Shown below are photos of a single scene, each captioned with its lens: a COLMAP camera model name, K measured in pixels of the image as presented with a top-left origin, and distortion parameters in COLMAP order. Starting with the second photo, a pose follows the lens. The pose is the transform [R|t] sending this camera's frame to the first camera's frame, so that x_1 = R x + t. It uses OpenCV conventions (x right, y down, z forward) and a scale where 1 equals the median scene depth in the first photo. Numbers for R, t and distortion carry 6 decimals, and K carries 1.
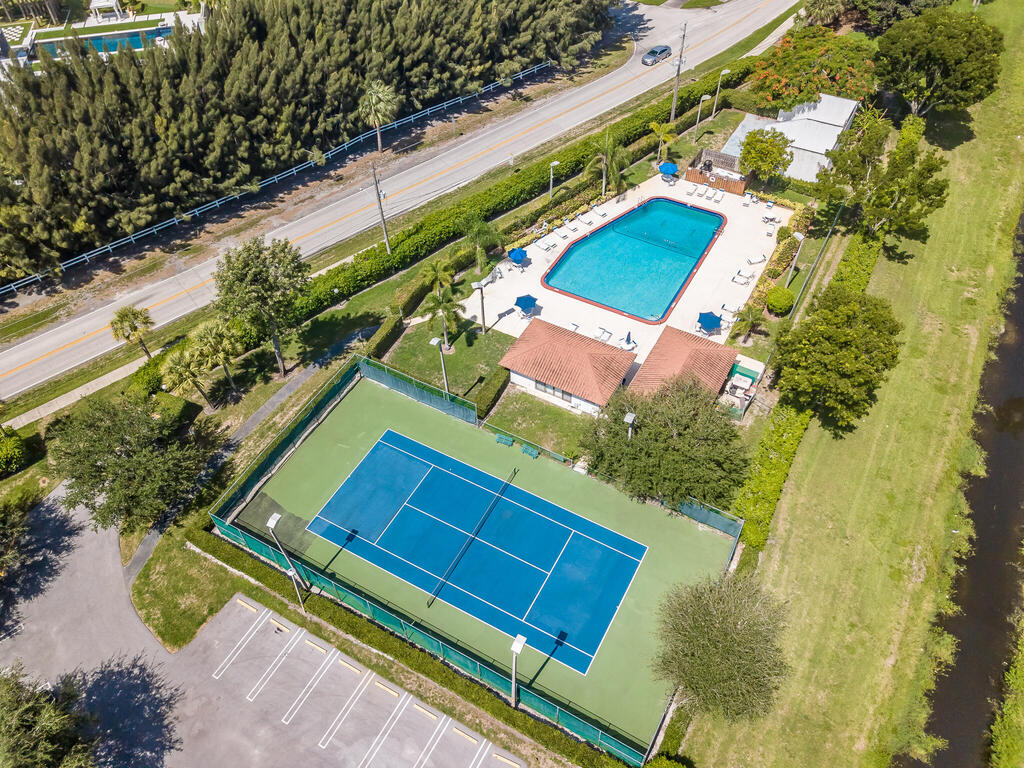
lens RADIAL K [[834.1, 0, 499.3], [0, 834.1, 384.3], [0, 0, 1]] dist [0.007676, 0.002245]
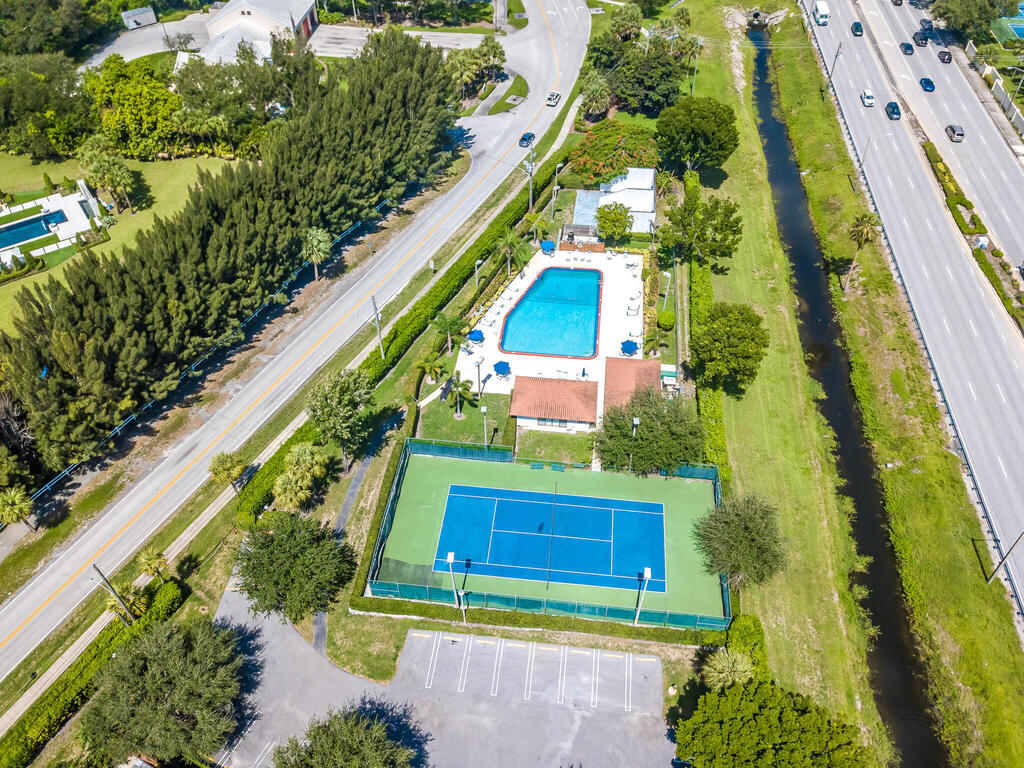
lens RADIAL K [[834.1, 0, 499.3], [0, 834.1, 384.3], [0, 0, 1]] dist [0.007676, 0.002245]
pose [[0.922731, -0.265919, 0.279026, -0.330267], [0.280225, 0.959860, -0.011925, -0.053678], [-0.264655, 0.089193, 0.960210, -0.269232]]
